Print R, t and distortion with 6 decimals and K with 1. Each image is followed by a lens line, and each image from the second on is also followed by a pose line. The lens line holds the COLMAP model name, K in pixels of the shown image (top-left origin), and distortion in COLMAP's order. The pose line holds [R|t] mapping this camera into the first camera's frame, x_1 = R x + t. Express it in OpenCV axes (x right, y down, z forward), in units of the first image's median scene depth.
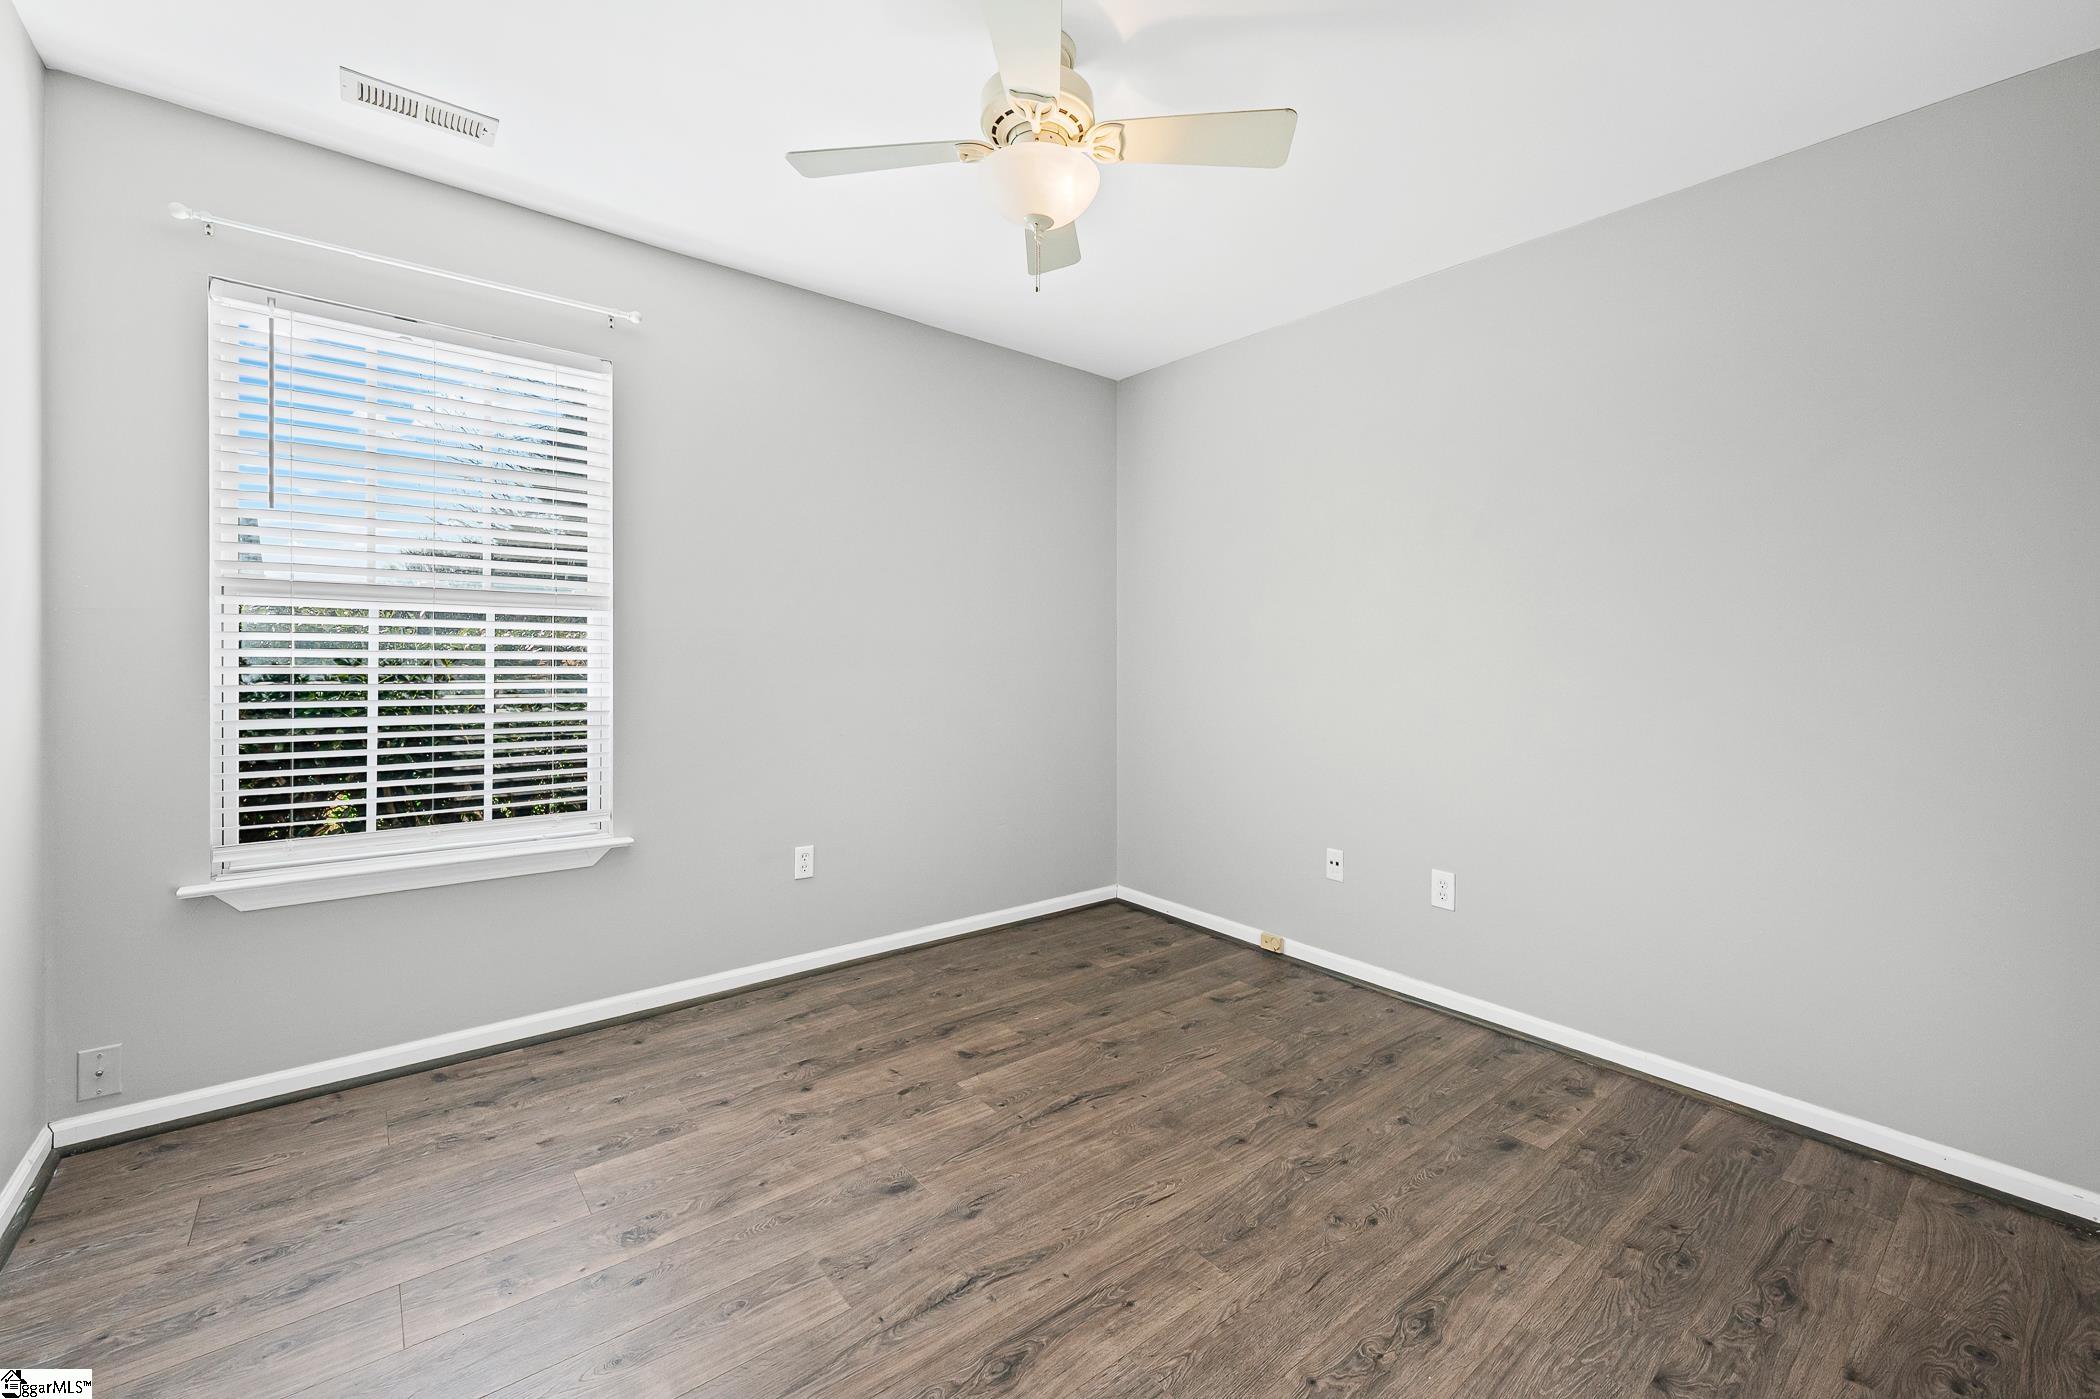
lens RADIAL K [[845.3, 0, 1050.0], [0, 845.3, 699.5], [0, 0, 1]] dist [-0.000604, -0.000004]
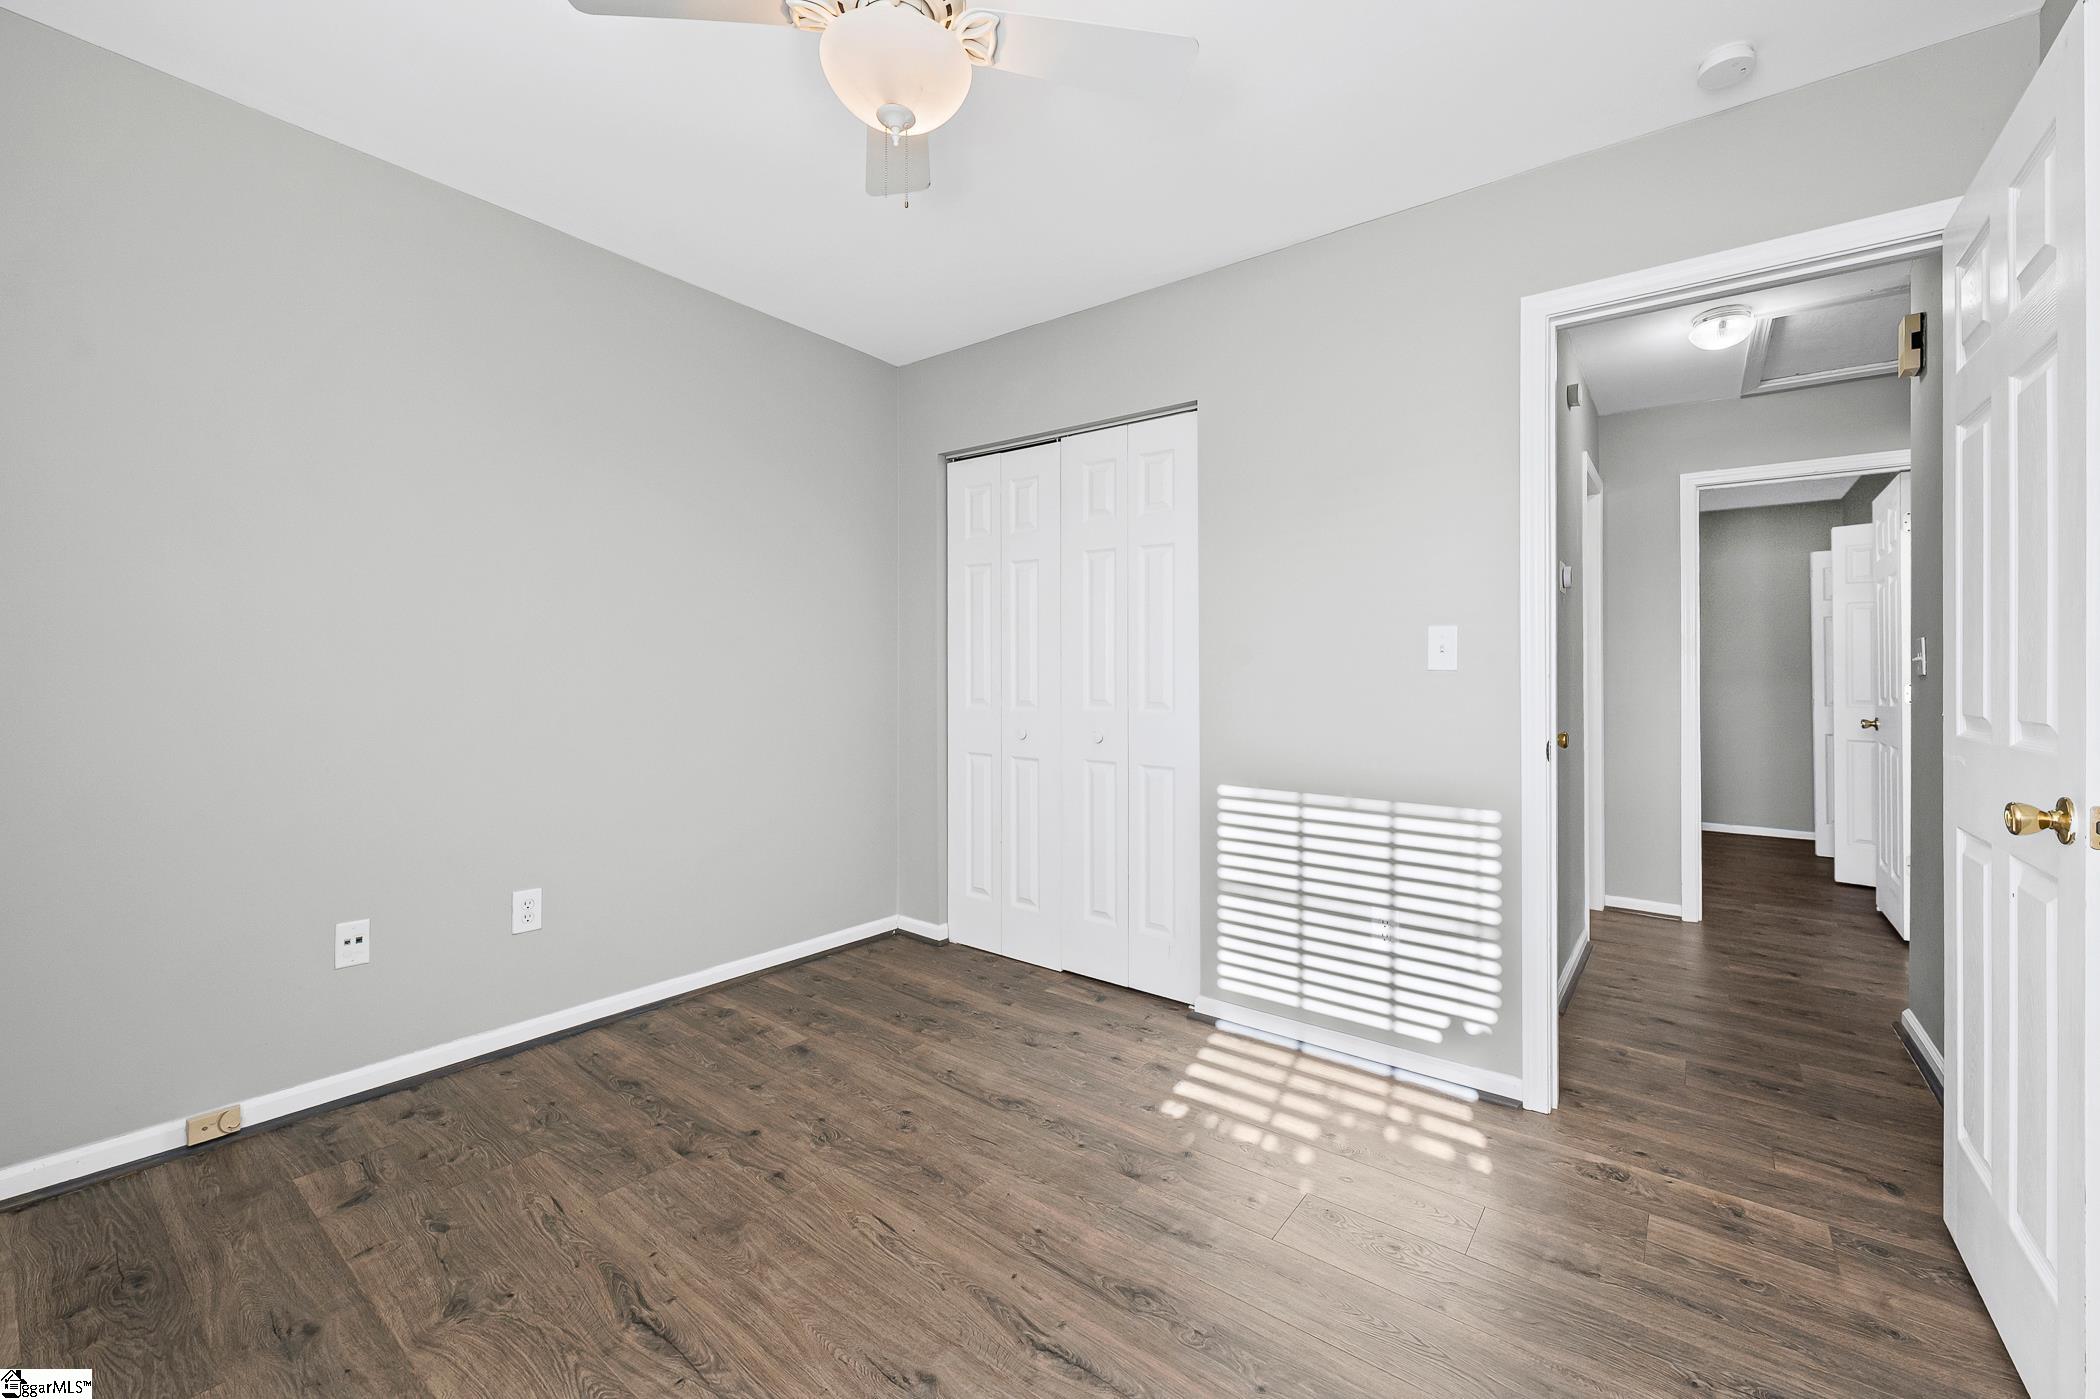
lens RADIAL K [[854.3, 0, 1053.2], [0, 854.3, 684.0], [0, 0, 1]] dist [0.001252, 0.000200]
pose [[-0.231353, -0.024901, 0.972551, -0.710053], [0.034793, 0.998821, 0.033851, -0.034918], [-0.972248, 0.041669, -0.230214, 0.862973]]
